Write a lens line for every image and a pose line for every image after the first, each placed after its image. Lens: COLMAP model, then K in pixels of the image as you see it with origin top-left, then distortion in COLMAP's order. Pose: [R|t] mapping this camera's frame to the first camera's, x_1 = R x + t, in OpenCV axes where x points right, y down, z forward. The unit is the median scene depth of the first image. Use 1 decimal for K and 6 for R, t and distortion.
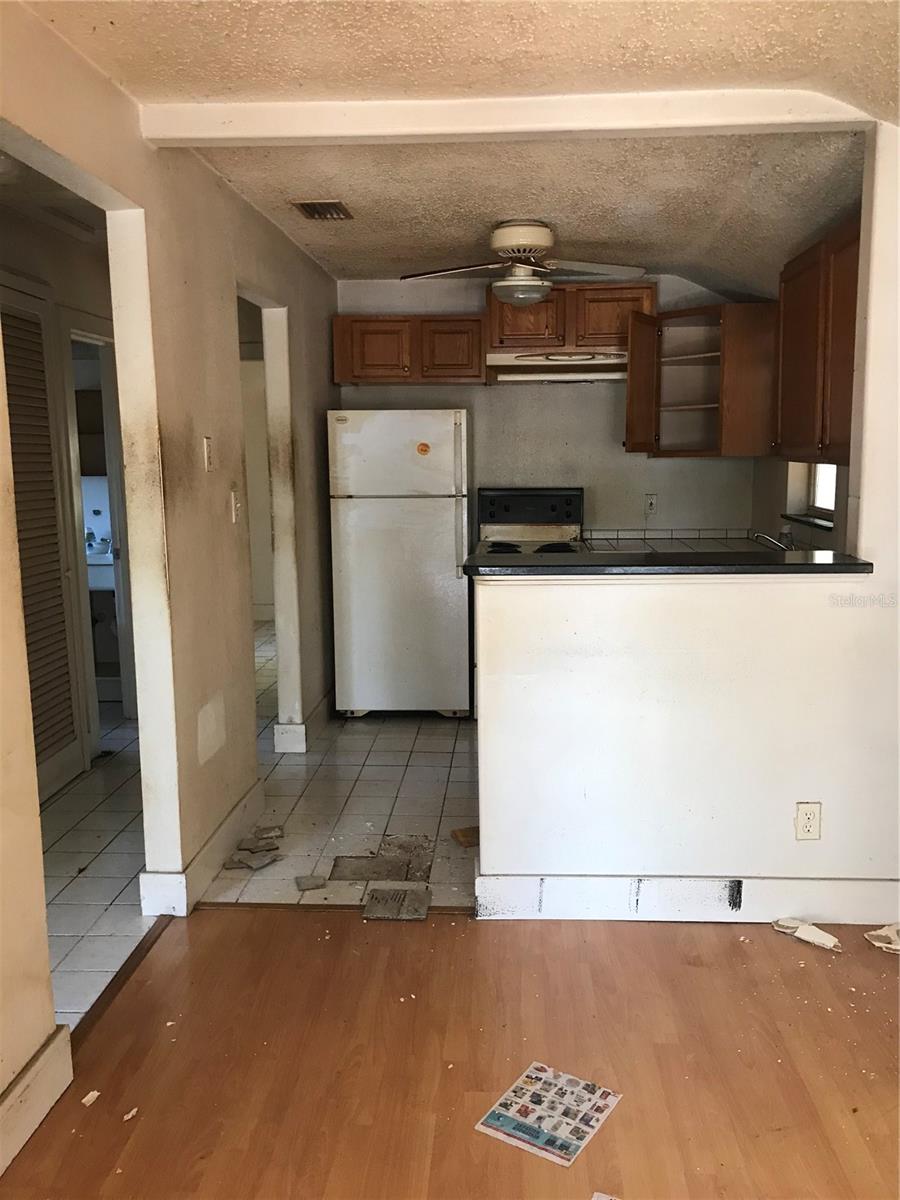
lens RADIAL K [[992.8, 0, 463.1], [0, 992.8, 591.4], [0, 0, 1]] dist [0.016331, -0.013983]
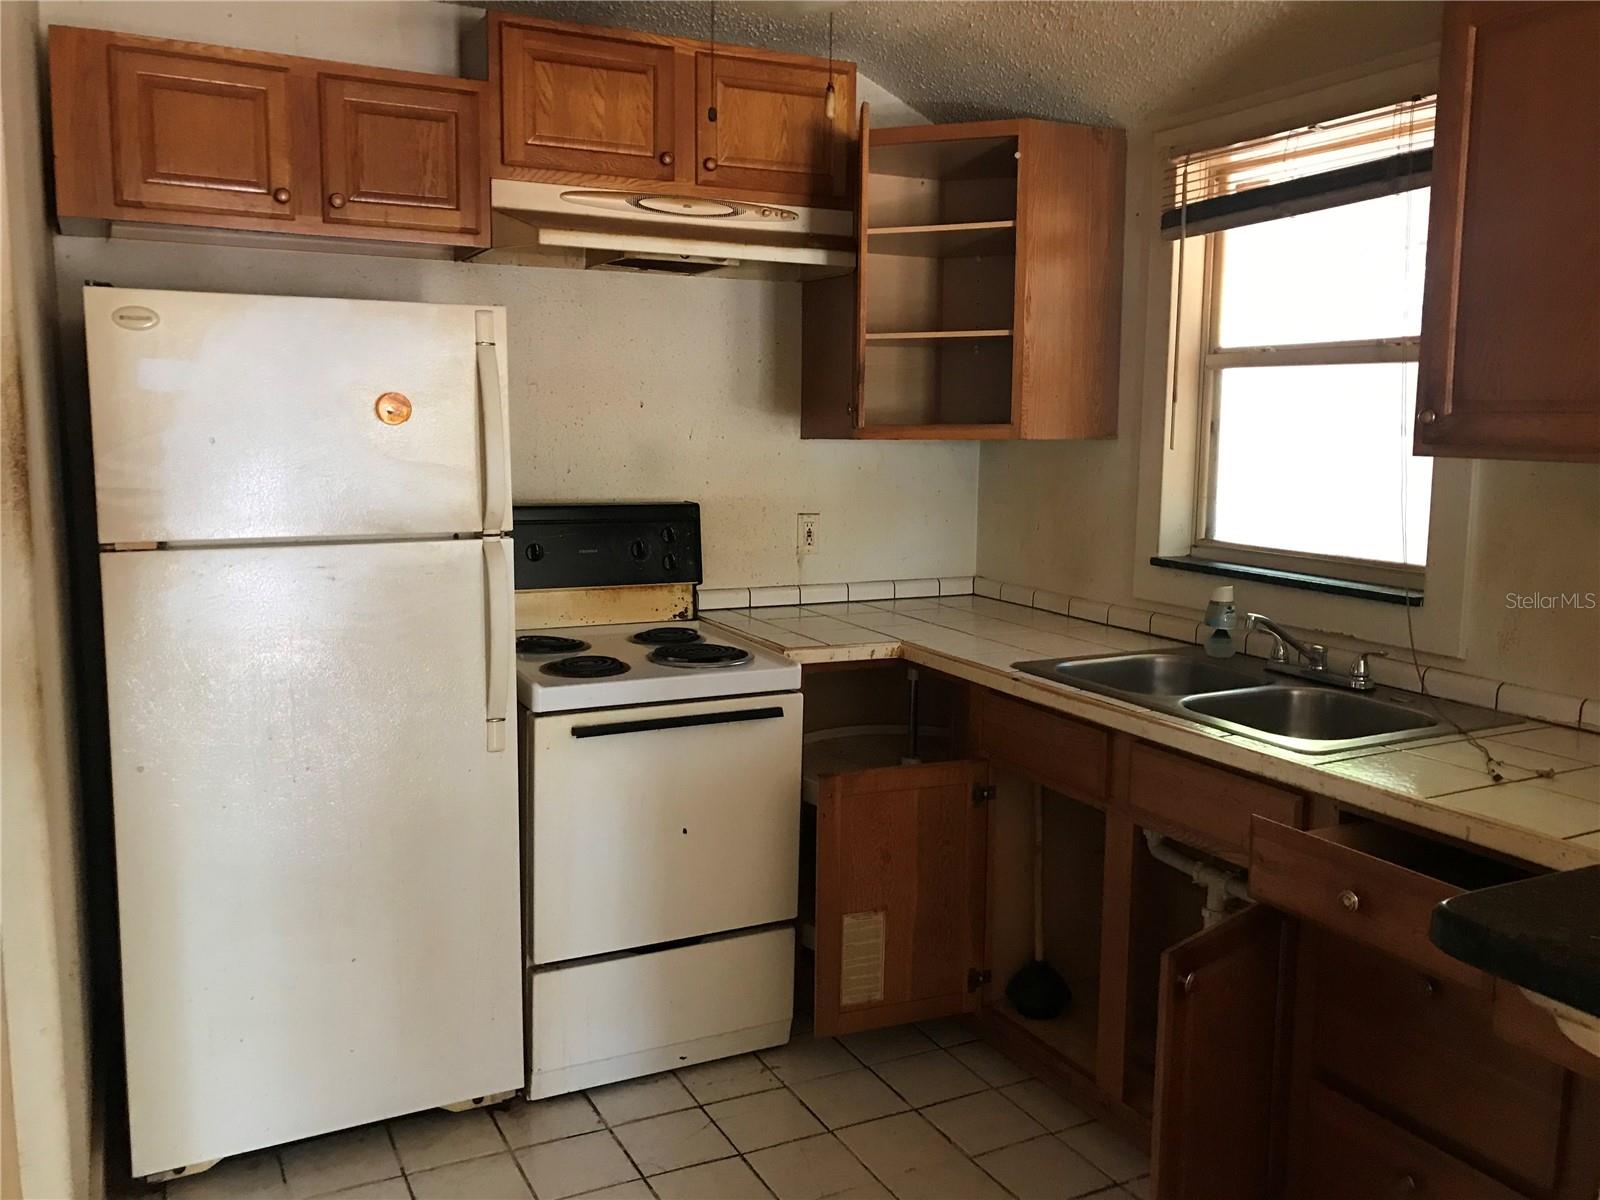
lens RADIAL K [[1323.7, 0, 812.6], [0, 1323.7, 567.4], [0, 0, 1]] dist [0.016331, -0.013983]
pose [[0.866763, -0.038356, 0.497242, -0.139908], [0.050871, 0.998637, -0.011643, -0.067582], [-0.496118, 0.035387, 0.867534, 0.472248]]
